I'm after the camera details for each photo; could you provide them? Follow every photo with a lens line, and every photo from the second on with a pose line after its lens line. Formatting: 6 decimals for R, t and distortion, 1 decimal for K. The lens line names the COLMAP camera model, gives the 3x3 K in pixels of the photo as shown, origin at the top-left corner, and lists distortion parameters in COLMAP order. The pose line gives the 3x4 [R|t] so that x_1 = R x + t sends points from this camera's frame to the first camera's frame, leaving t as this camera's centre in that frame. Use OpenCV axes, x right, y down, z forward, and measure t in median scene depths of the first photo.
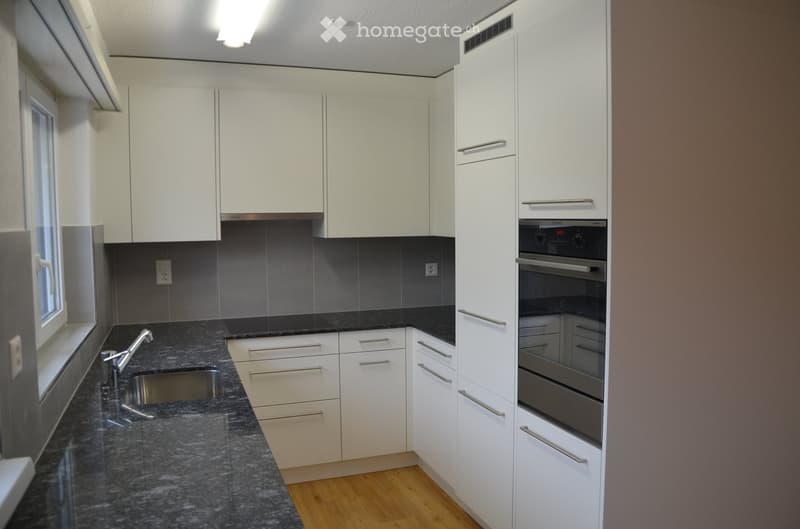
lens RADIAL K [[630.3, 0, 402.1], [0, 630.3, 267.2], [0, 0, 1]] dist [-0.088061, 0.000359]
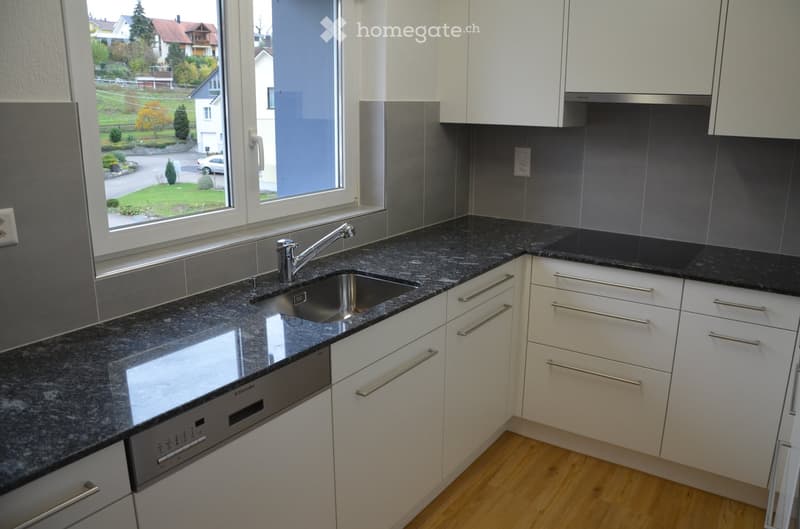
lens RADIAL K [[630.3, 0, 401.0], [0, 630.3, 258.6], [0, 0, 1]] dist [-0.088061, 0.000359]
pose [[0.589413, 0.215527, -0.778550, 0.223583], [-0.082966, 0.974807, 0.207047, -0.027556], [0.803560, -0.057443, 0.592446, 0.367325]]
